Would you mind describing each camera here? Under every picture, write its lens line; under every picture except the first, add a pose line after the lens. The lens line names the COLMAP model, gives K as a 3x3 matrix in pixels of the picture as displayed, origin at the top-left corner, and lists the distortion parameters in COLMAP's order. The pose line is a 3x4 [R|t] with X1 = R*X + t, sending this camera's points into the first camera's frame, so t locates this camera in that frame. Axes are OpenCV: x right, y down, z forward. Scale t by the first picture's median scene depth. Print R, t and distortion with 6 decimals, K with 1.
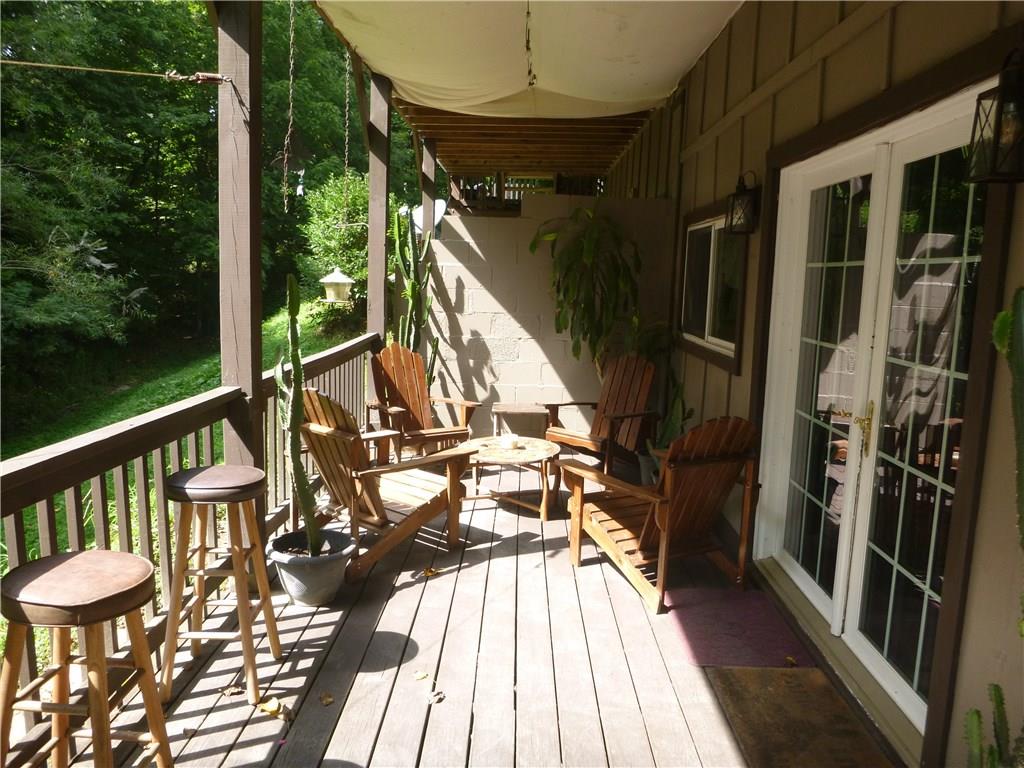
lens RADIAL K [[749.8, 0, 511.3], [0, 749.8, 386.7], [0, 0, 1]] dist [-0.020358, -0.009881]
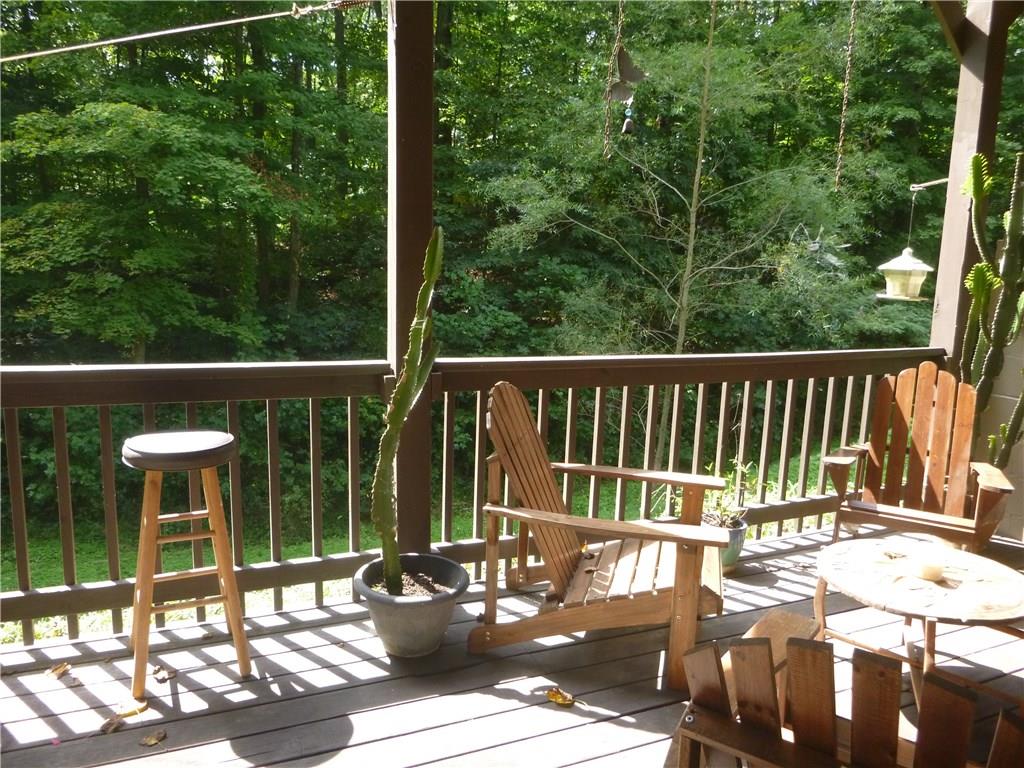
lens RADIAL K [[749.8, 0, 512.0], [0, 749.8, 384.7], [0, 0, 1]] dist [-0.020358, -0.009881]
pose [[0.428297, 0.133205, -0.893766, 0.463467], [-0.152342, 0.985562, 0.073883, -0.060607], [0.890704, 0.104514, 0.442406, 0.757103]]
